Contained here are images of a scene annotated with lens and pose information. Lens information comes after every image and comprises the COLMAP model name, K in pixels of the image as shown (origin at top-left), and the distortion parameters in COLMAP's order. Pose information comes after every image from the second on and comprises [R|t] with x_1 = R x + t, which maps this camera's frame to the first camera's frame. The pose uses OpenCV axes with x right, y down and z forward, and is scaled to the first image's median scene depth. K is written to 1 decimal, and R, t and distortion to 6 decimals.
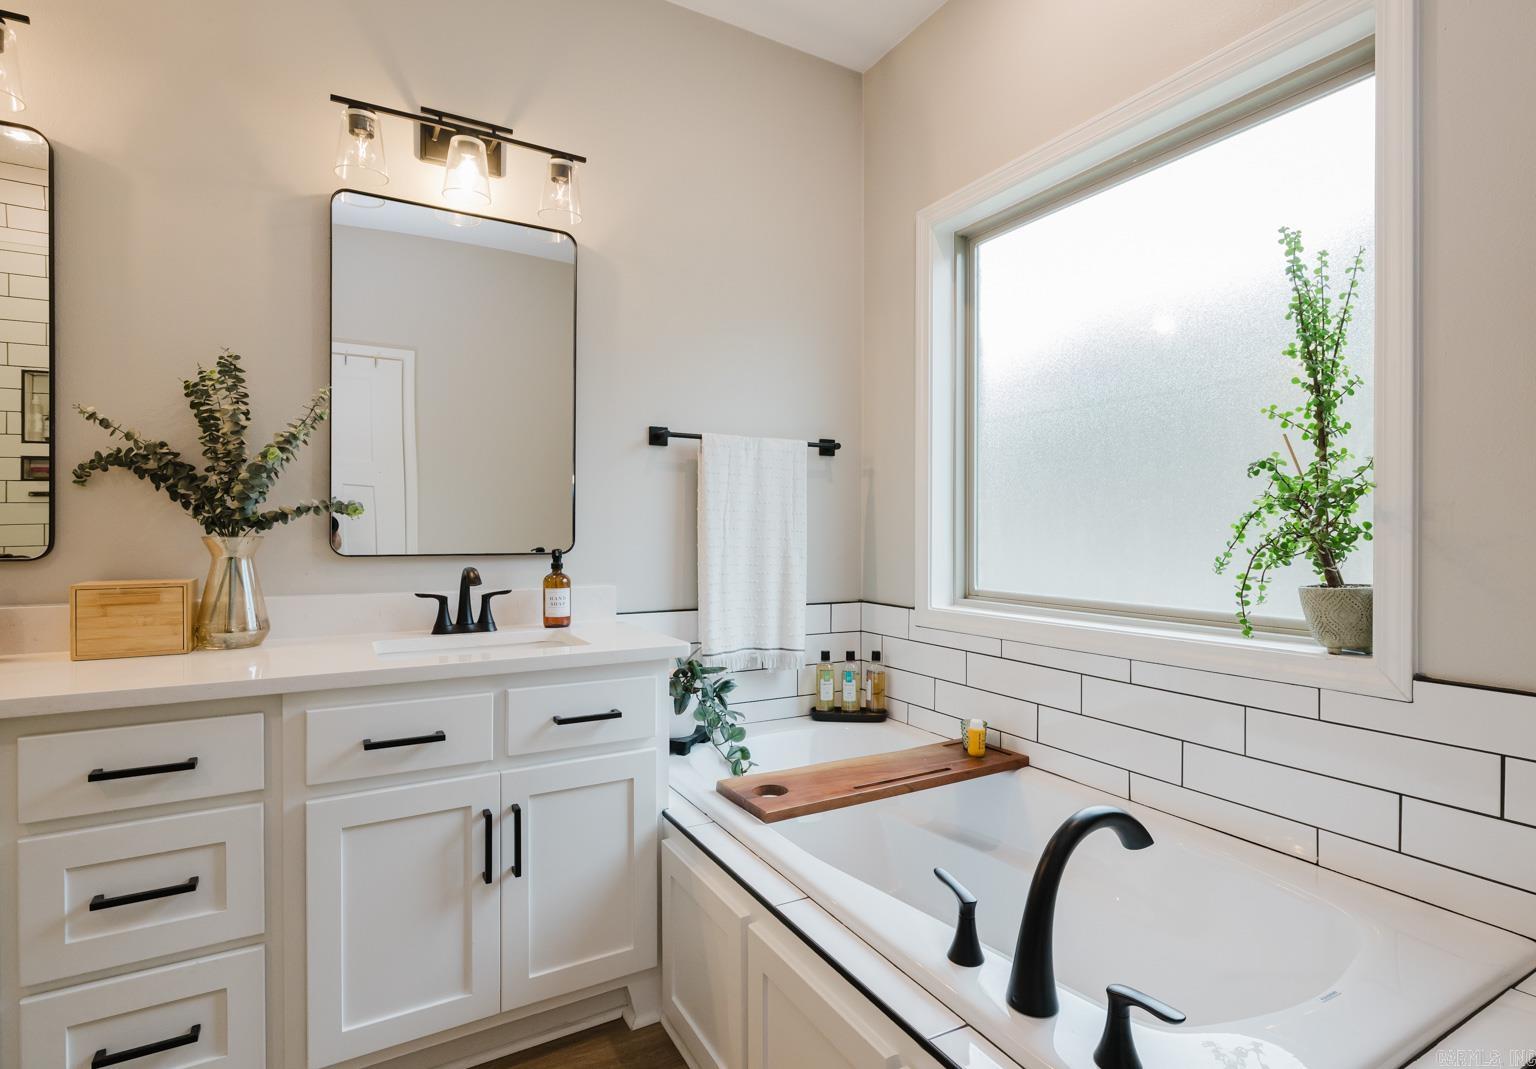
lens RADIAL K [[754.2, 0, 768.0], [0, 754.2, 534.5], [0, 0, 1]] dist [-0.002586, 0.000255]
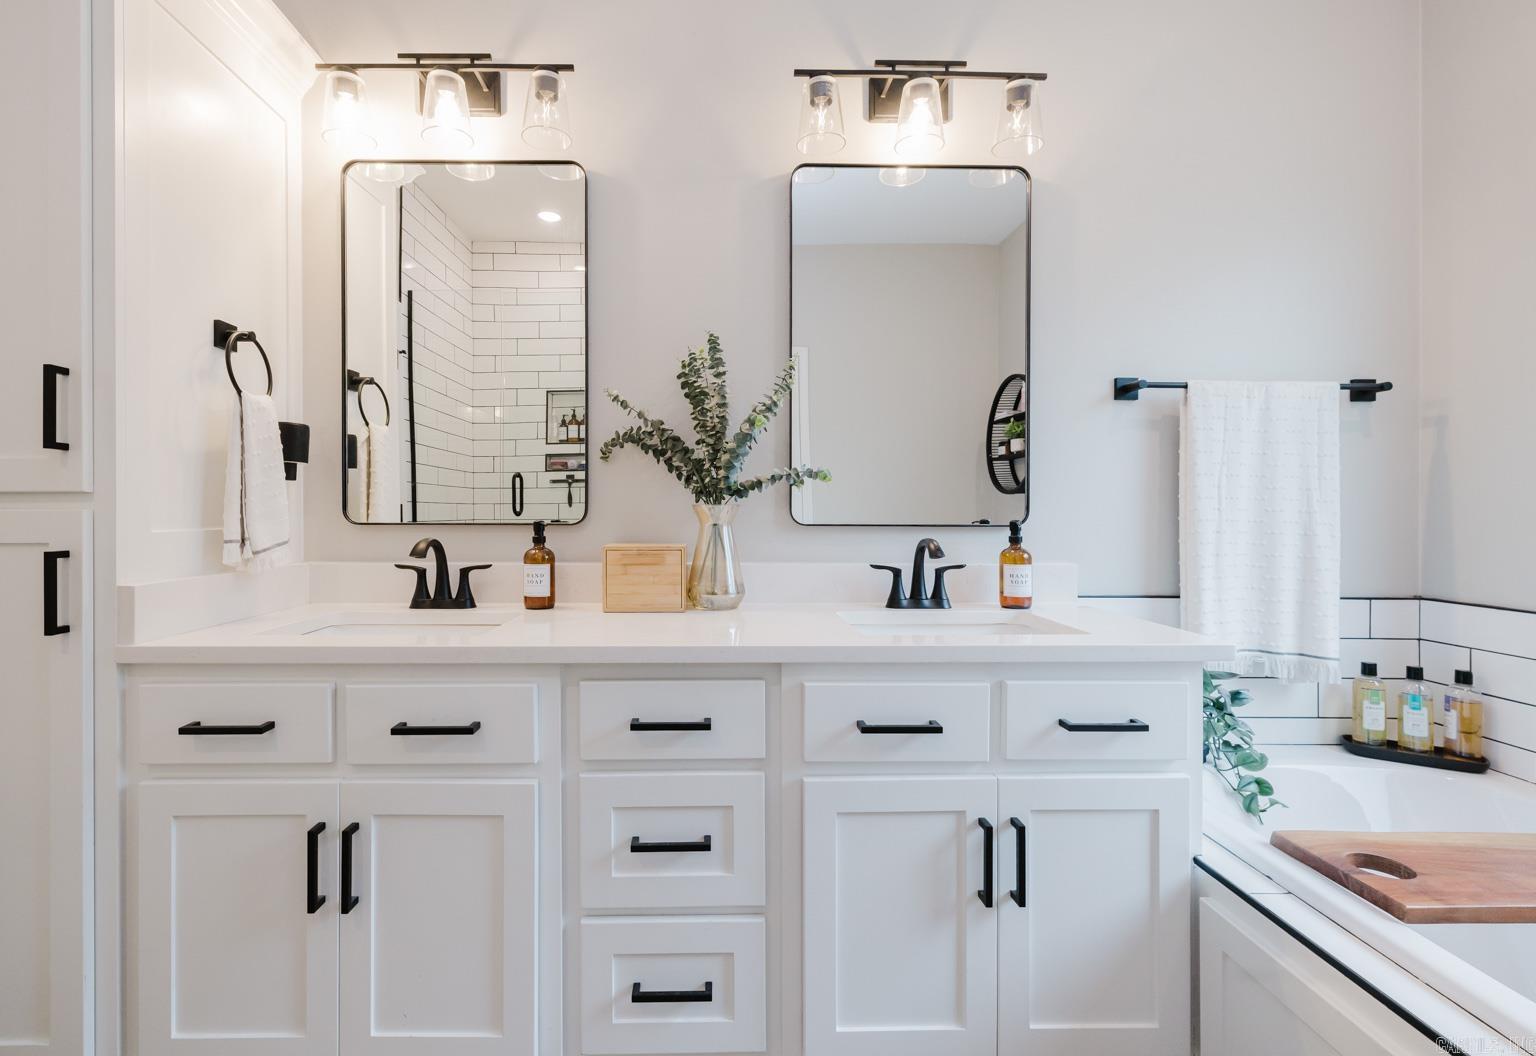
lens RADIAL K [[691.2, 0, 734.9], [0, 691.2, 520.6], [0, 0, 1]] dist [0.002379, 0.000673]
pose [[0.877282, 0.006427, -0.479932, -0.195262], [-0.003791, 0.999972, 0.006462, 0.016821], [0.479961, -0.003849, 0.877282, 0.138059]]
